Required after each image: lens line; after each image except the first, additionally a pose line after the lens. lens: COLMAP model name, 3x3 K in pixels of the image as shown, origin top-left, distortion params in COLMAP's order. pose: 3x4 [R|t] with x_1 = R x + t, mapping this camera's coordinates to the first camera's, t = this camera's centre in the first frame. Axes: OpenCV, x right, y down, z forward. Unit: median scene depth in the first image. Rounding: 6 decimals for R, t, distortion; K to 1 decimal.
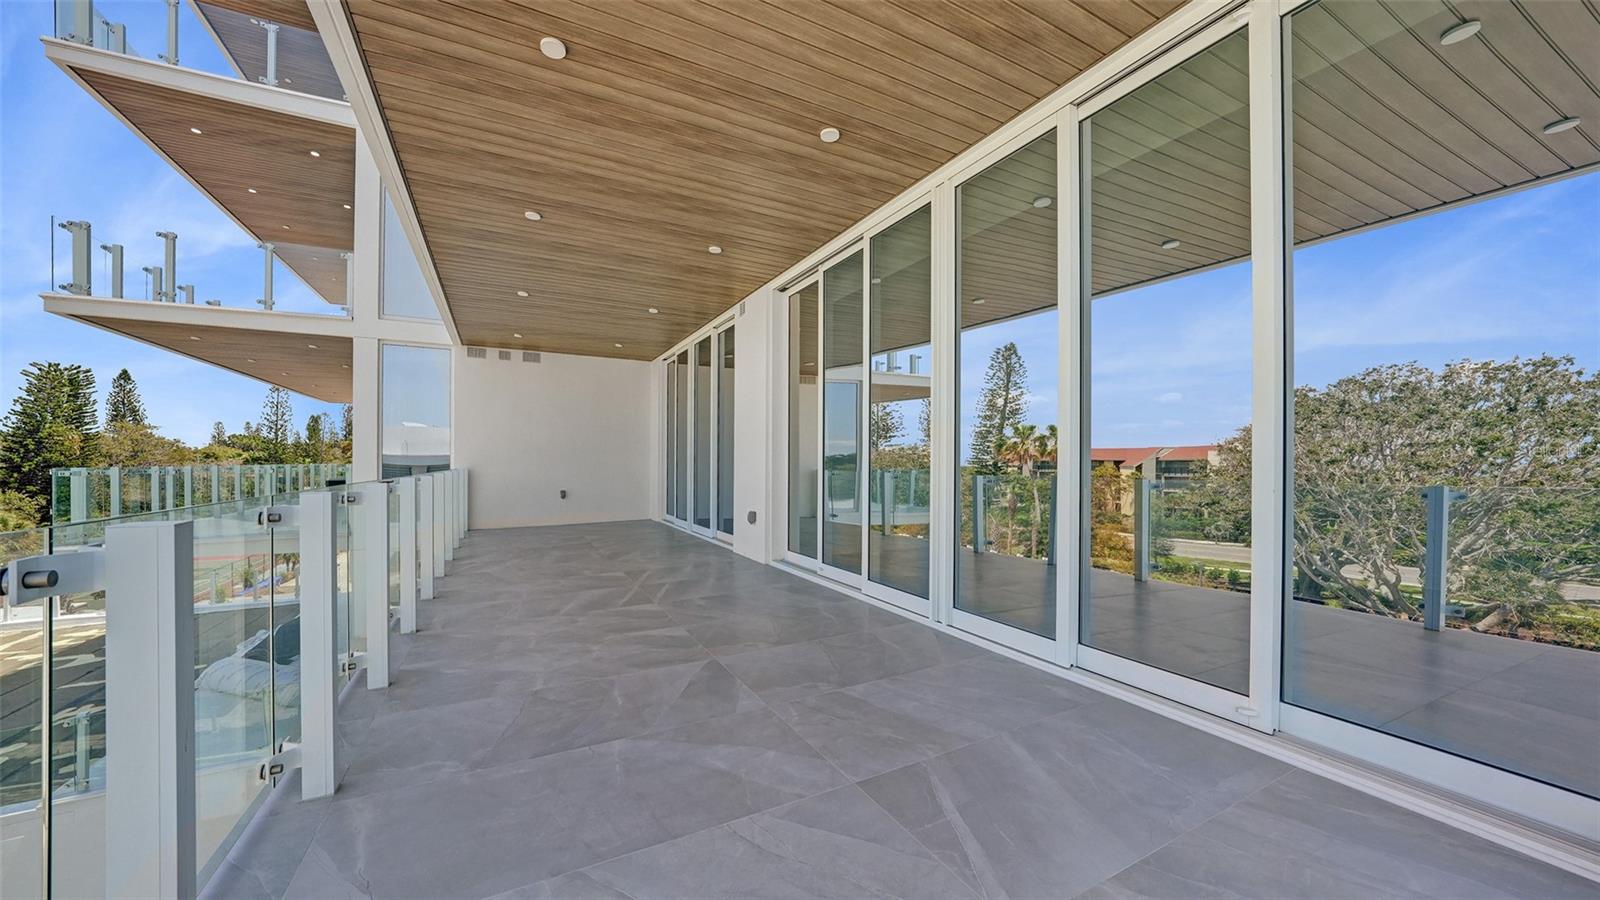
lens RADIAL K [[576.2, 0, 807.3], [0, 576.2, 456.3], [0, 0, 1]] dist [-0.019697, 0.001706]
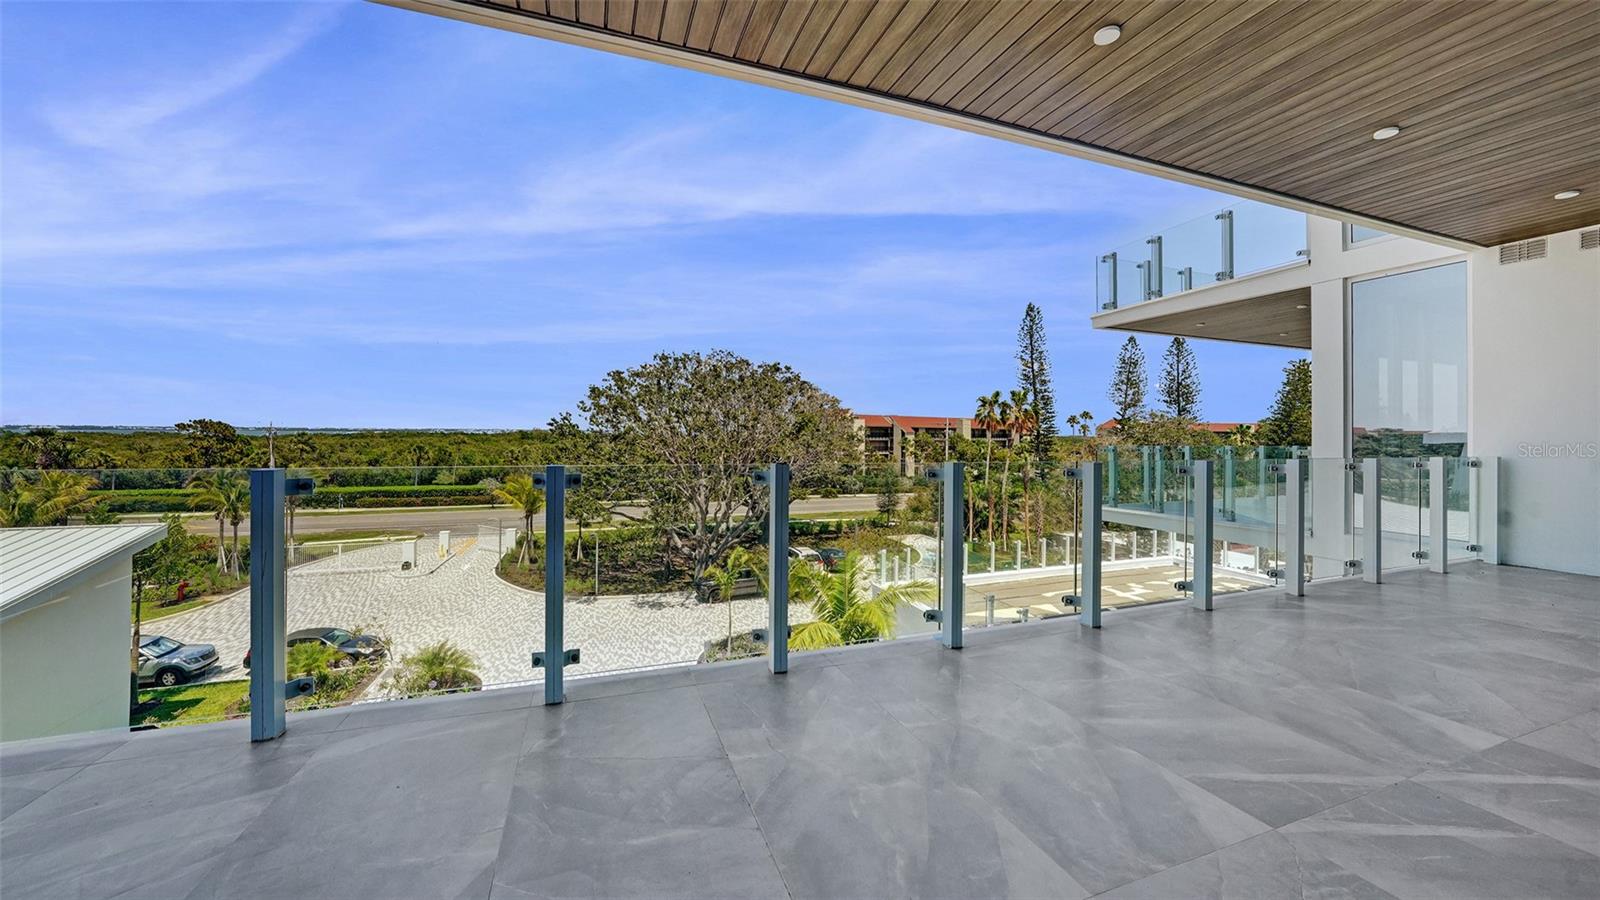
lens RADIAL K [[576.2, 0, 798.1], [0, 576.2, 429.6], [0, 0, 1]] dist [-0.019697, 0.001706]
pose [[-0.120196, 0.002805, -0.992746, 0.173035], [-0.010927, 0.999932, 0.004149, -0.016417], [0.992690, 0.011347, -0.120157, 0.797900]]
